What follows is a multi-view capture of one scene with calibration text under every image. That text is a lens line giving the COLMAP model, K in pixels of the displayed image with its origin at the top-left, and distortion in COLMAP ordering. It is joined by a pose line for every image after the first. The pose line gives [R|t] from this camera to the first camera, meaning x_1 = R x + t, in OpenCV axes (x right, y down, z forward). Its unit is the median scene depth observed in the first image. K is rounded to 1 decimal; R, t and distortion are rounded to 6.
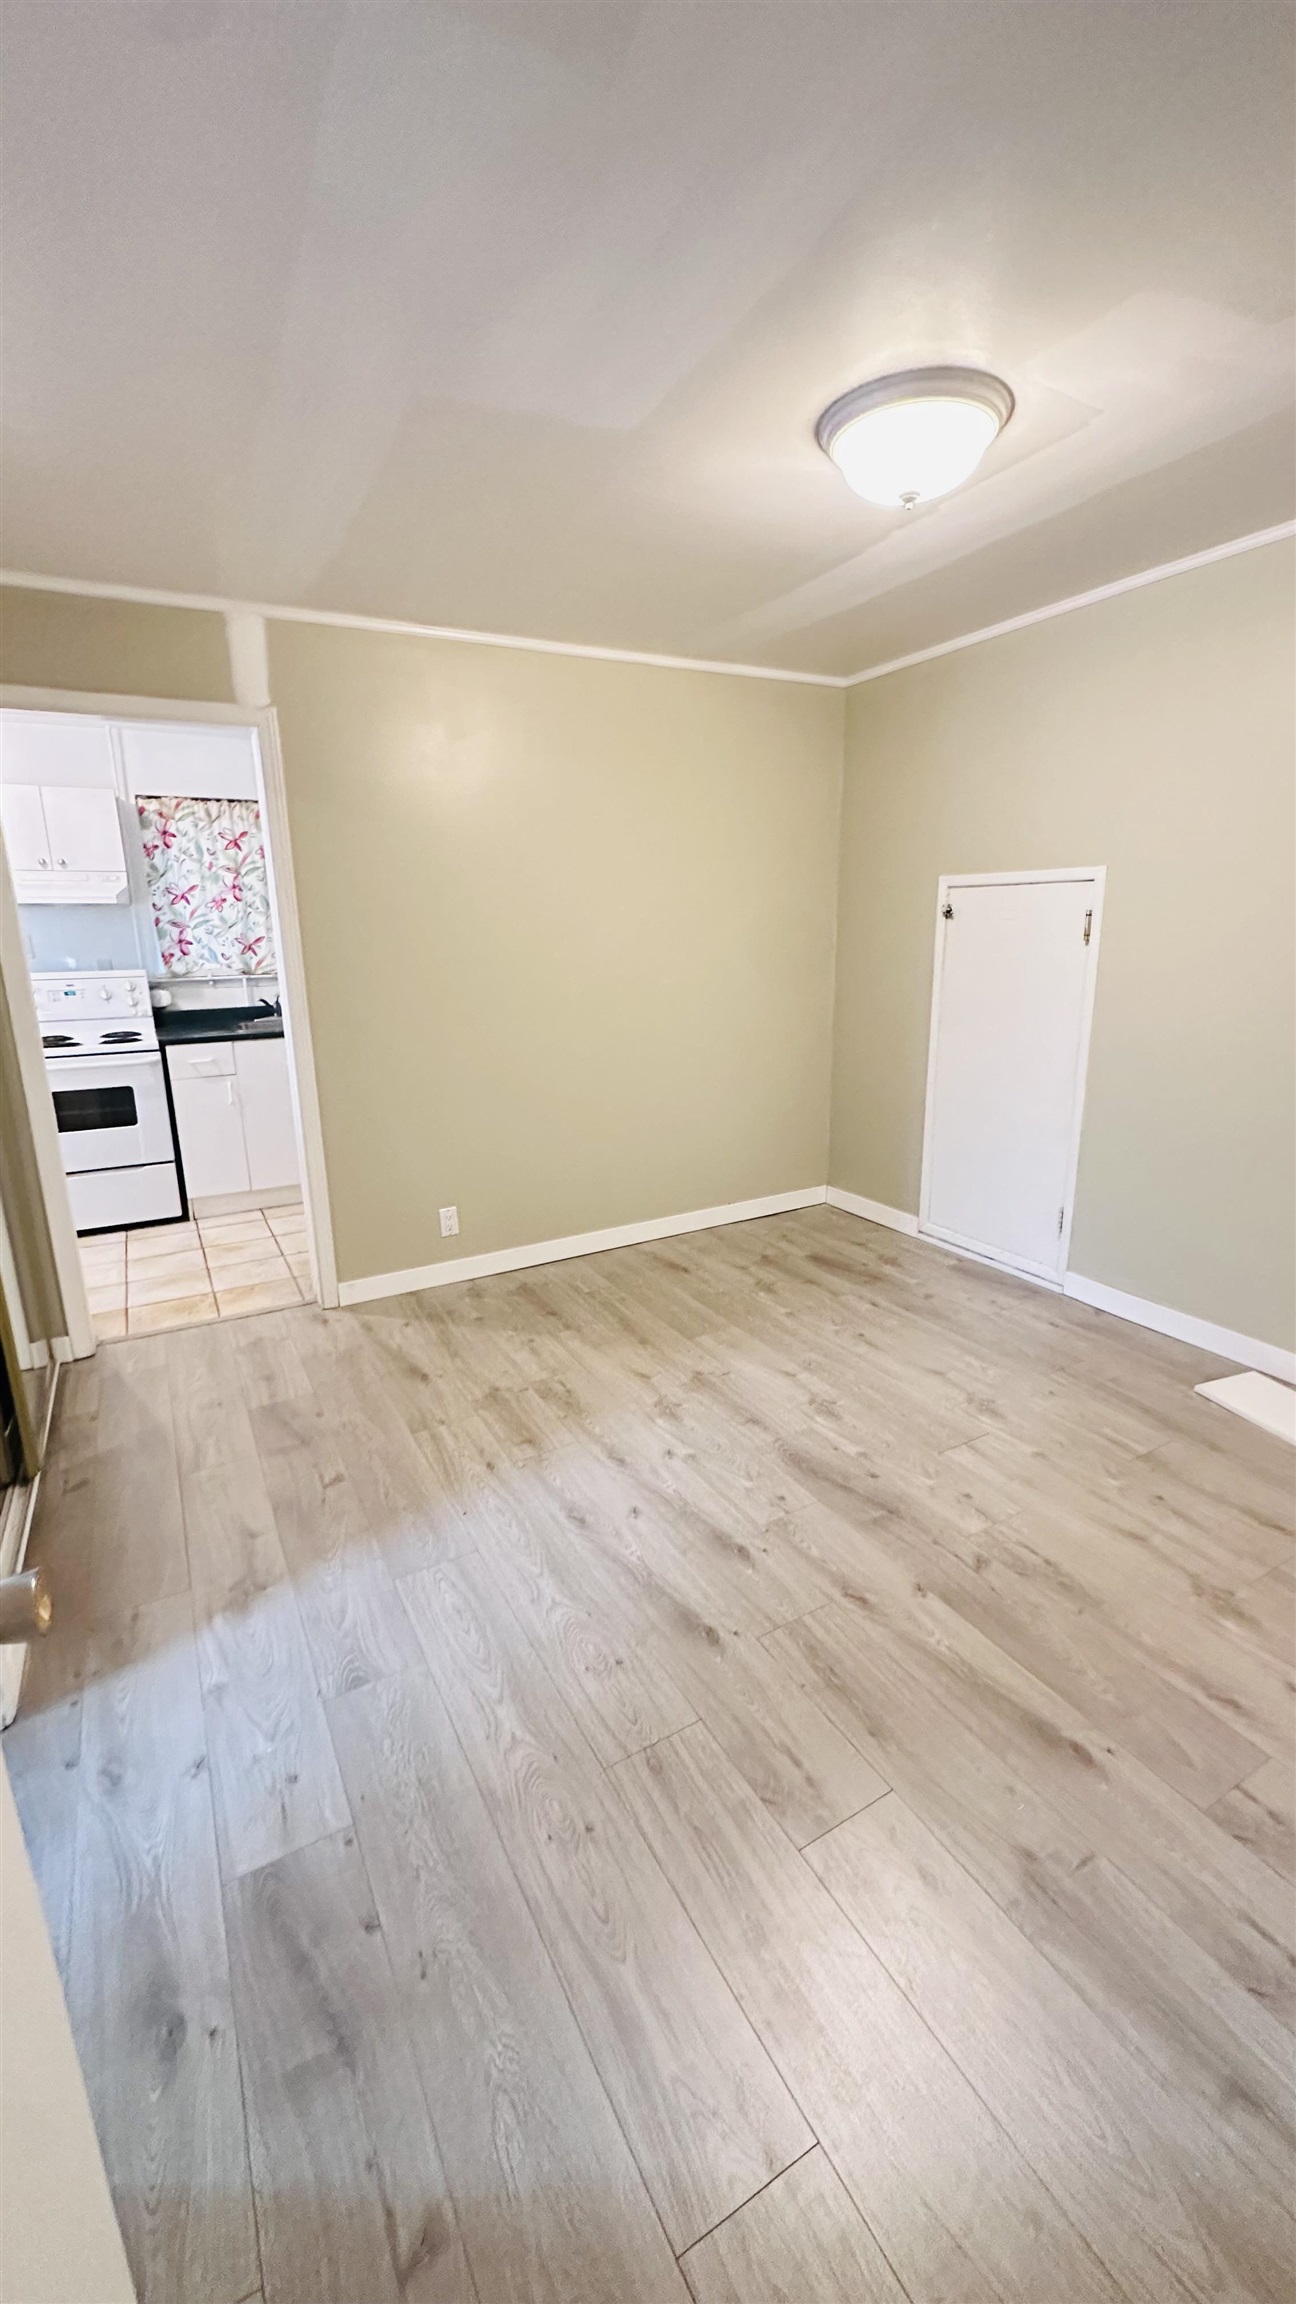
lens RADIAL K [[911.0, 0, 651.8], [0, 911.0, 1154.3], [0, 0, 1]] dist [-0.010562, -0.000118]
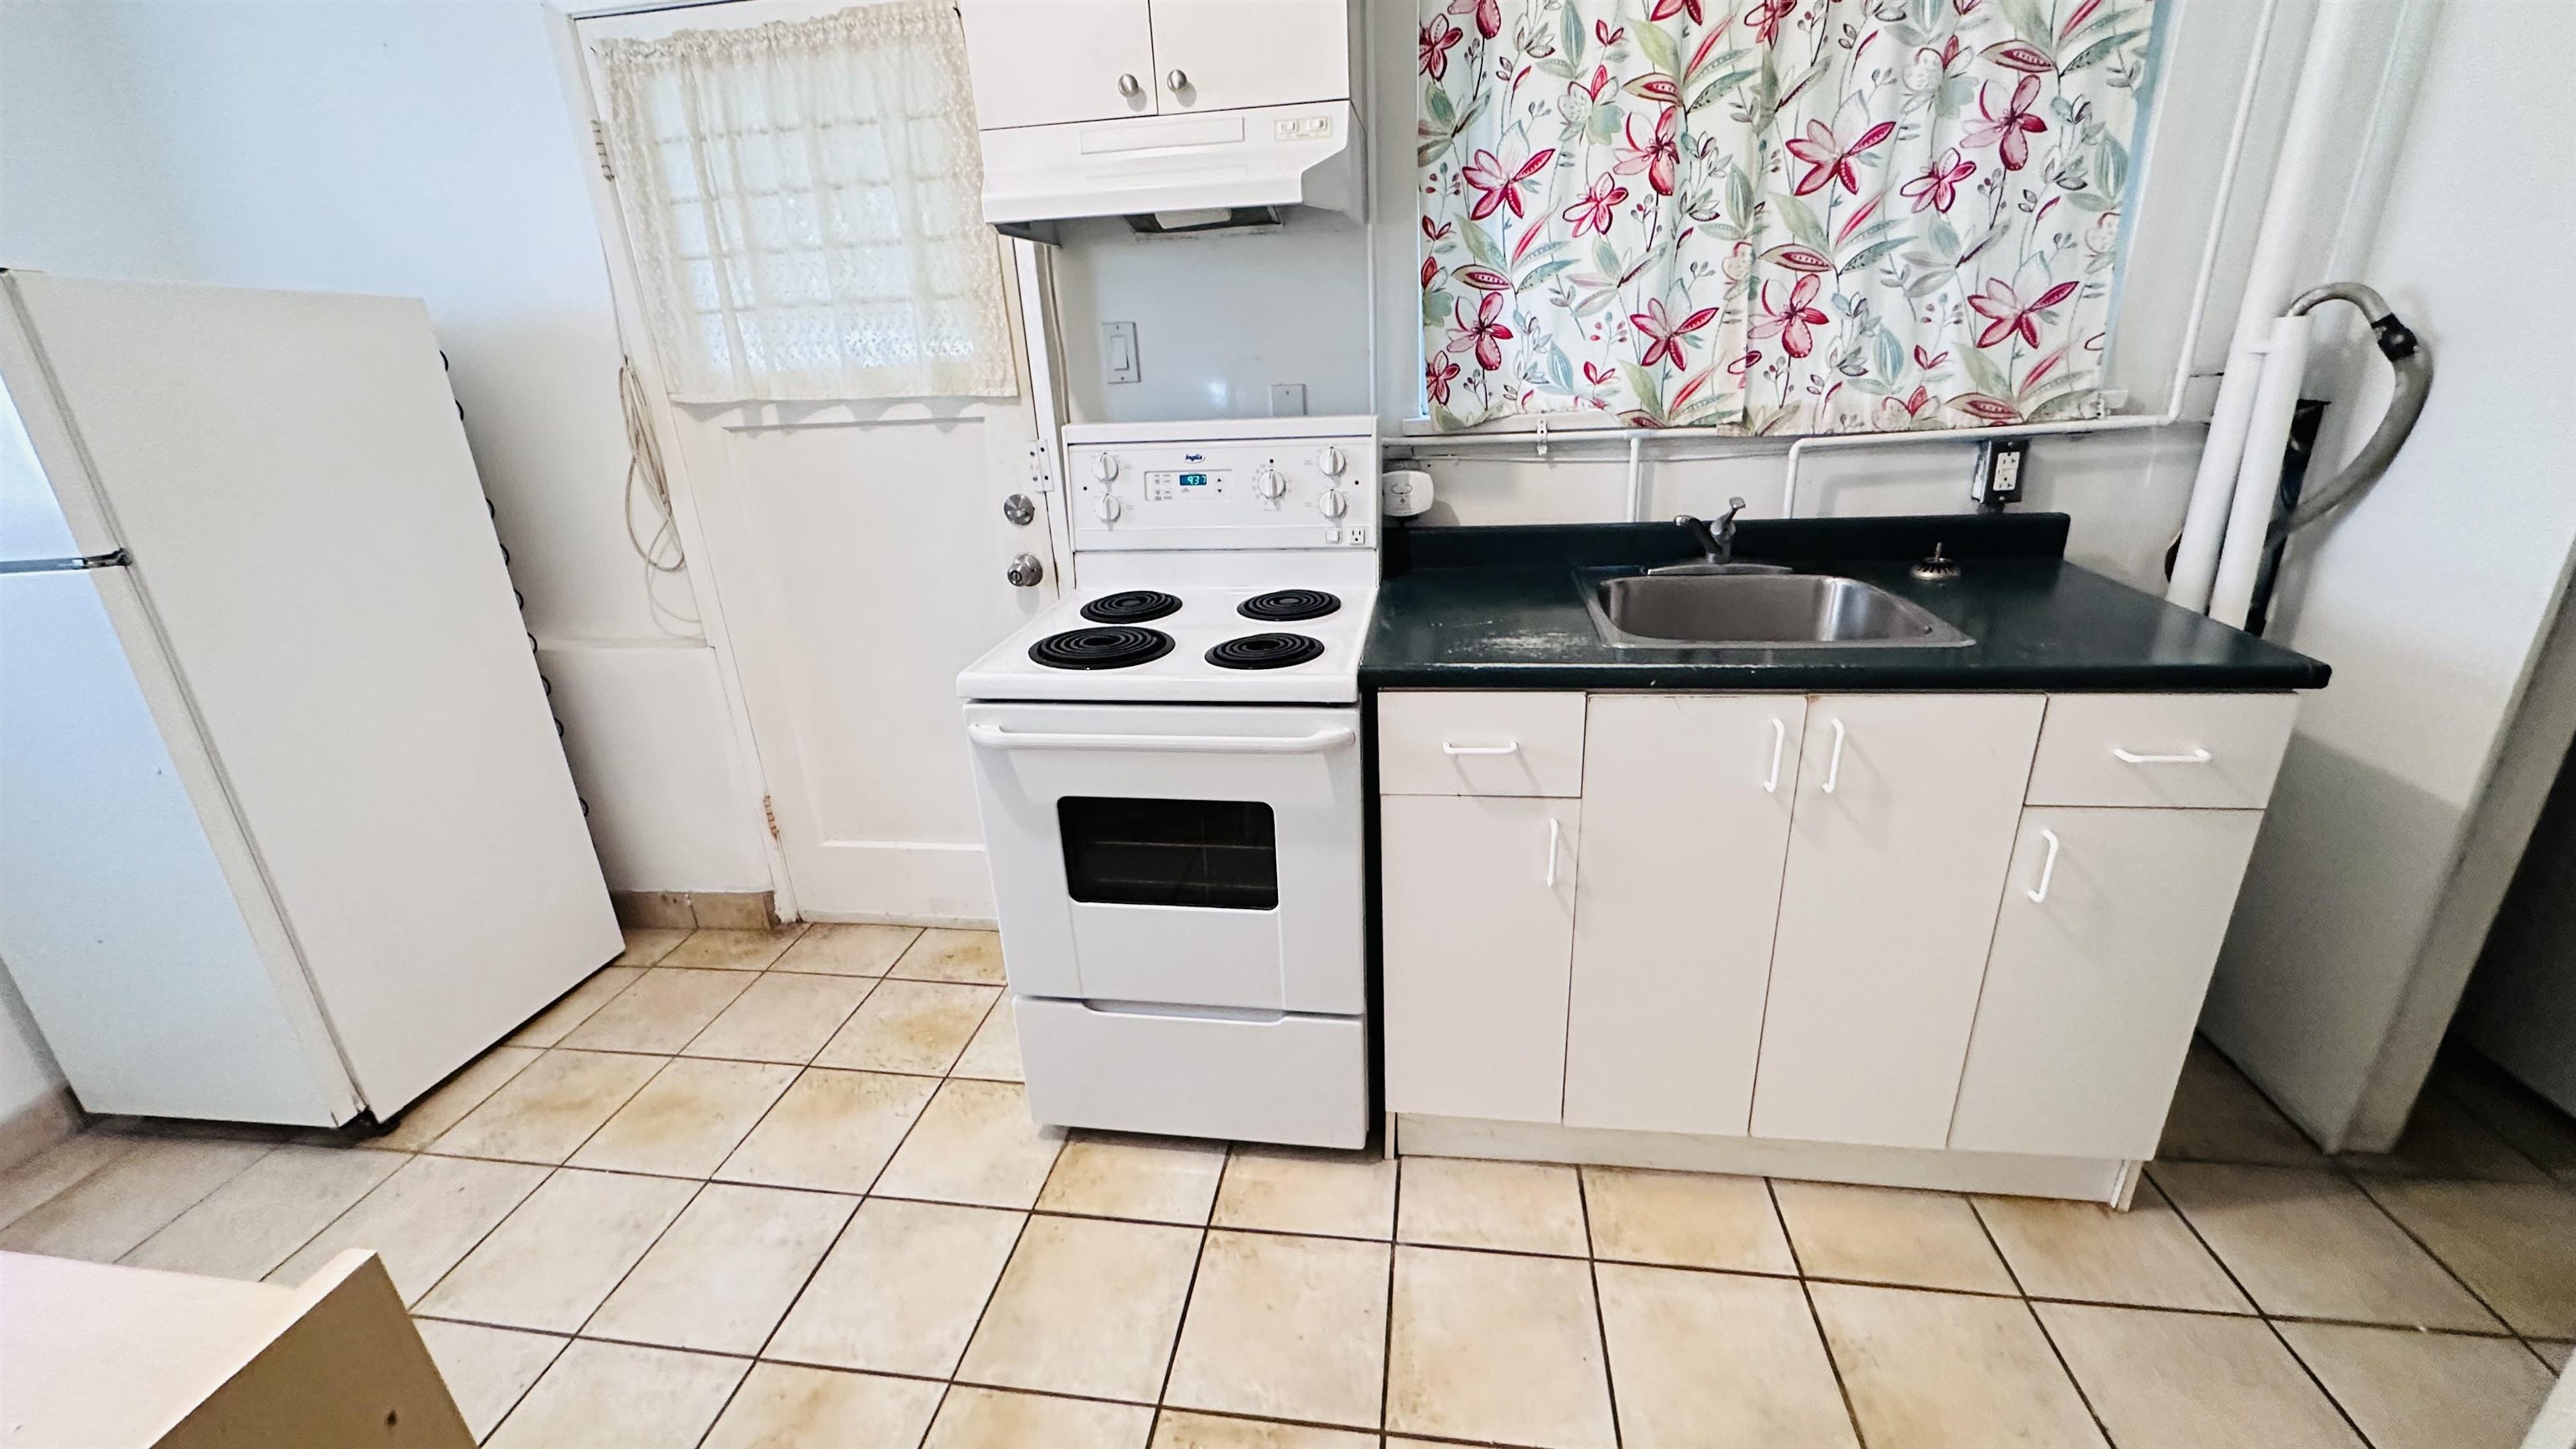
lens RADIAL K [[1018.6, 0, 1286.2], [0, 1018.6, 723.4], [0, 0, 1]] dist [-0.010562, -0.000118]
pose [[0.791778, 0.191177, -0.580119, -0.324436], [-0.117136, 0.979653, 0.162969, -0.141698], [0.599472, -0.061082, 0.798062, 0.637580]]
